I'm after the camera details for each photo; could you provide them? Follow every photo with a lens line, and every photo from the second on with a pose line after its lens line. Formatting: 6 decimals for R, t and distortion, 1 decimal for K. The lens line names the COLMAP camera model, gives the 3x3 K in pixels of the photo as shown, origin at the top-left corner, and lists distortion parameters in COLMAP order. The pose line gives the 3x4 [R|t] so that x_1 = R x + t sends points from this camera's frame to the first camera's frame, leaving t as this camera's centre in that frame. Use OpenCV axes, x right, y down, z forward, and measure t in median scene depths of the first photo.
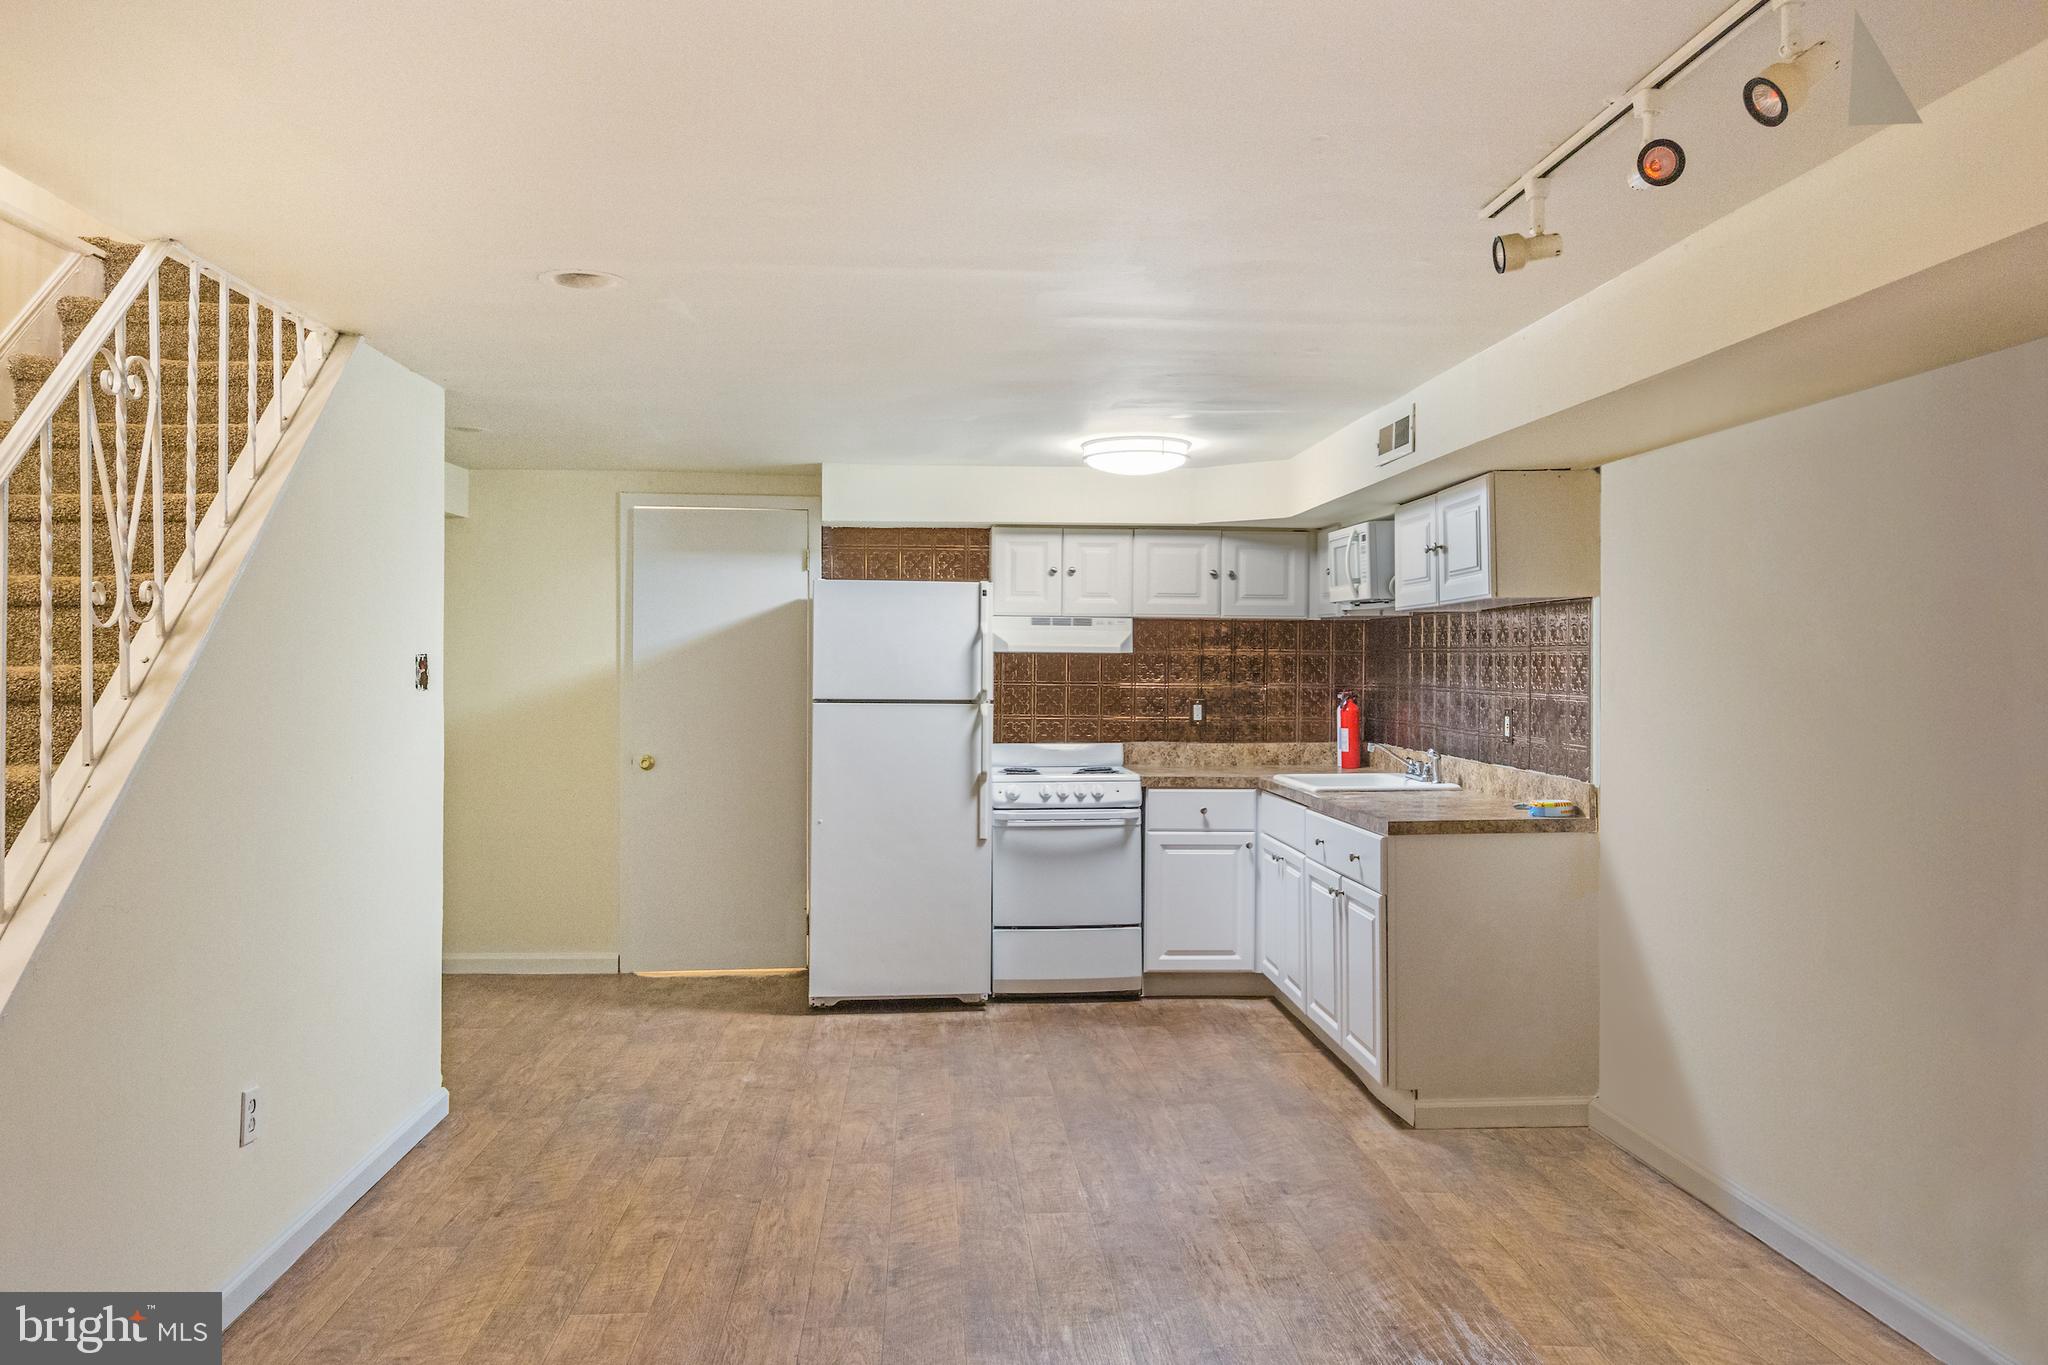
lens RADIAL K [[1443.6, 0, 1019.5], [0, 1443.6, 670.0], [0, 0, 1]] dist [0.028382, 0.005315]
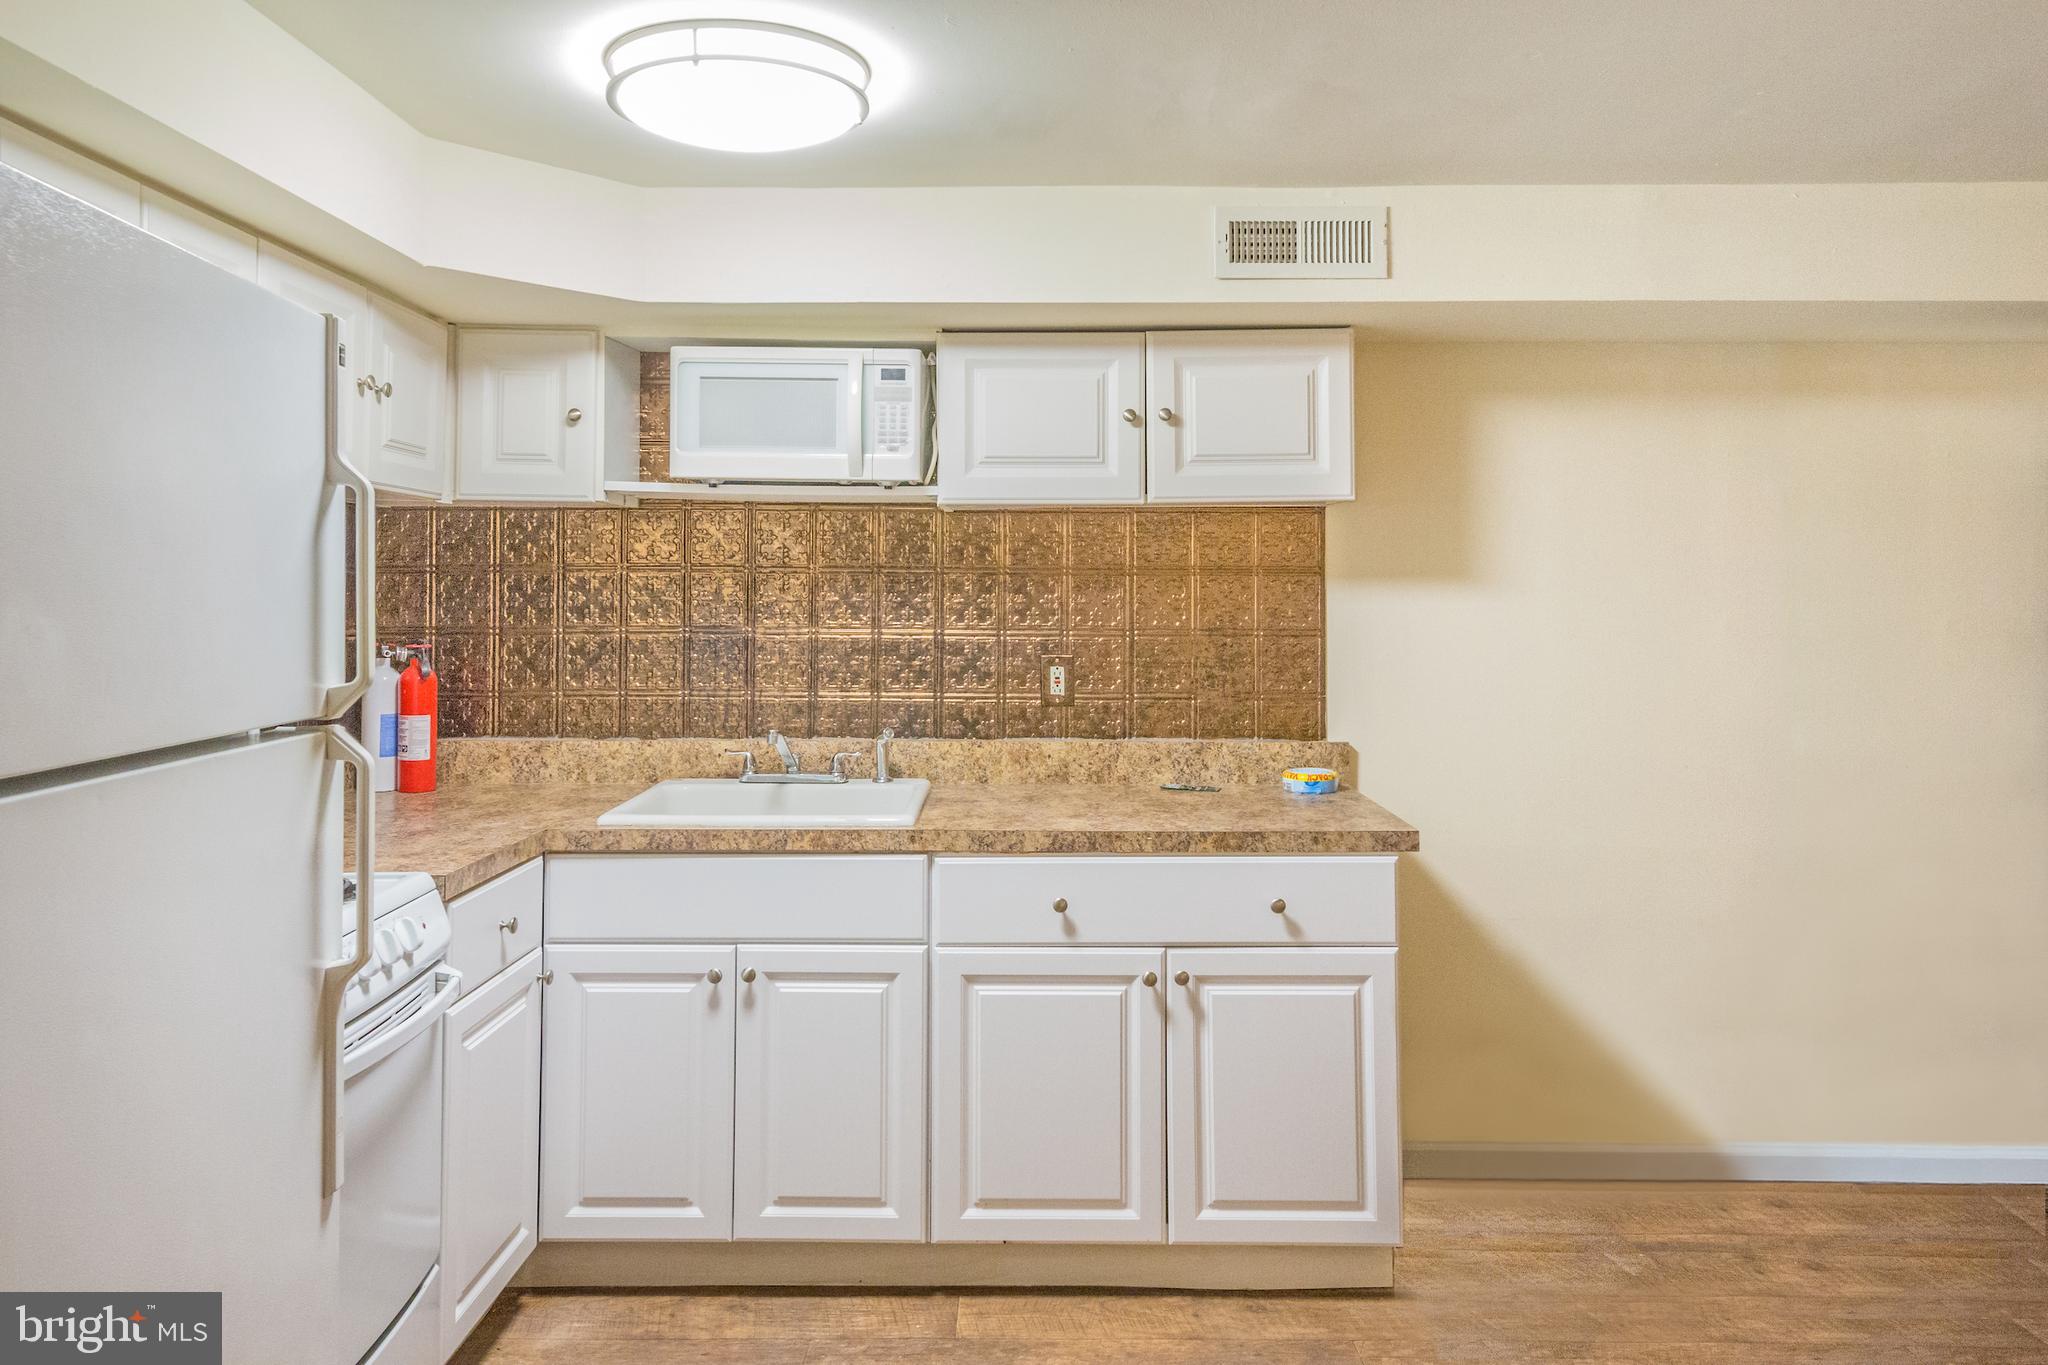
lens RADIAL K [[1443.6, 0, 1012.6], [0, 1443.6, 568.3], [0, 0, 1]] dist [0.028382, 0.005315]
pose [[0.086449, 0.014248, 0.996154, -0.309234], [0.002882, 0.999890, -0.014551, -0.004392], [-0.996252, 0.004129, 0.086398, 0.831555]]
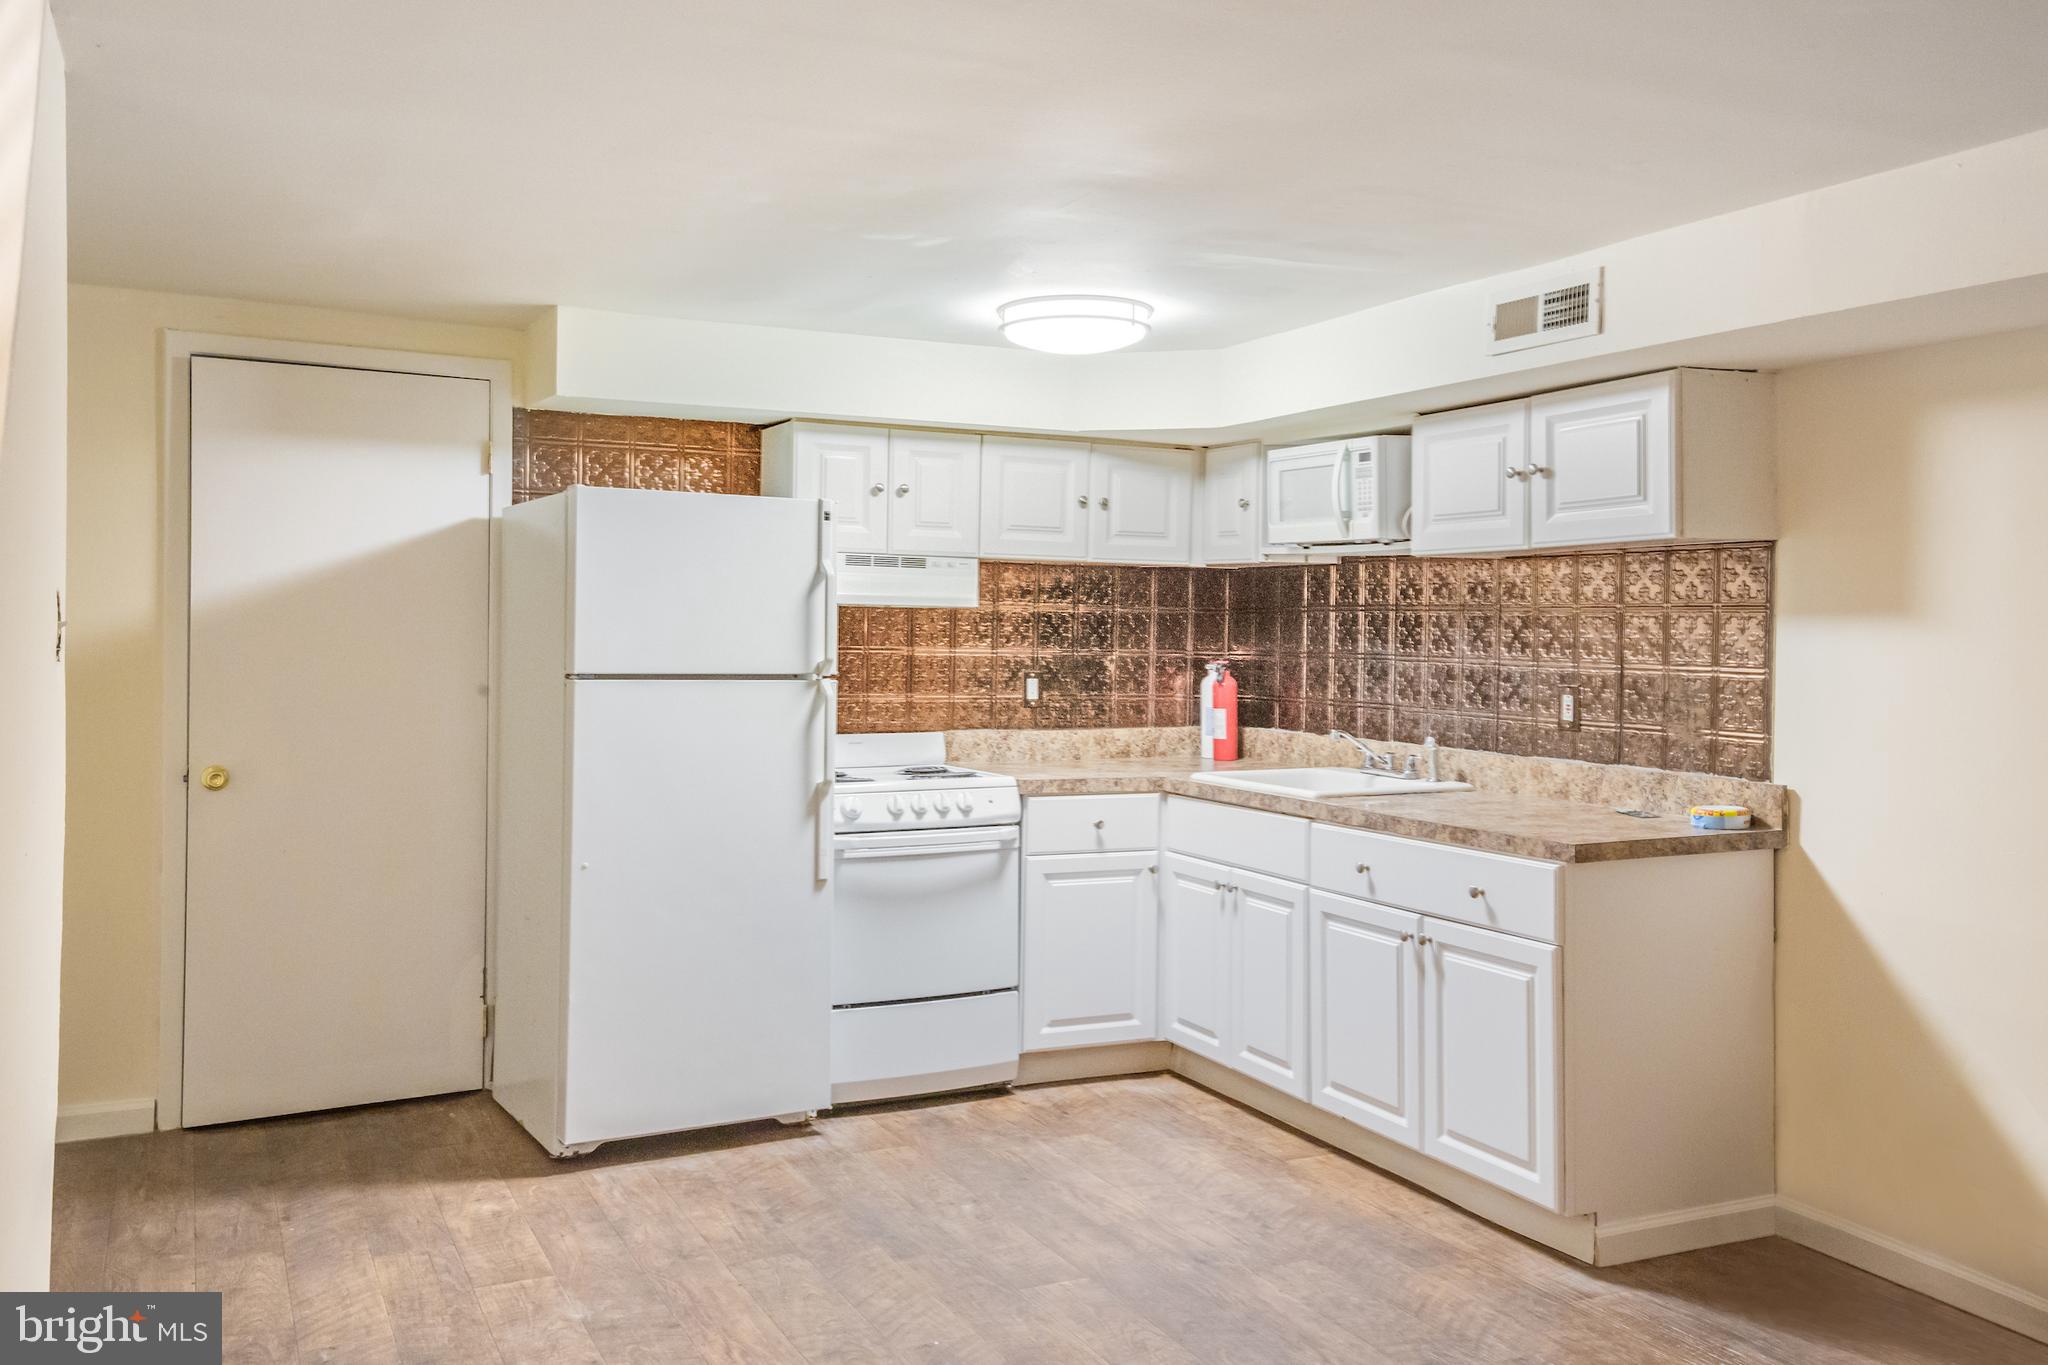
lens RADIAL K [[1680.5, 0, 1018.1], [0, 1680.5, 643.7], [0, 0, 1]] dist [0.070140, -0.005538]
pose [[0.928974, 0.004396, 0.370119, -0.232375], [-0.007288, 0.999953, 0.006414, 0.000915], [-0.370073, -0.008656, 0.928962, 0.234639]]
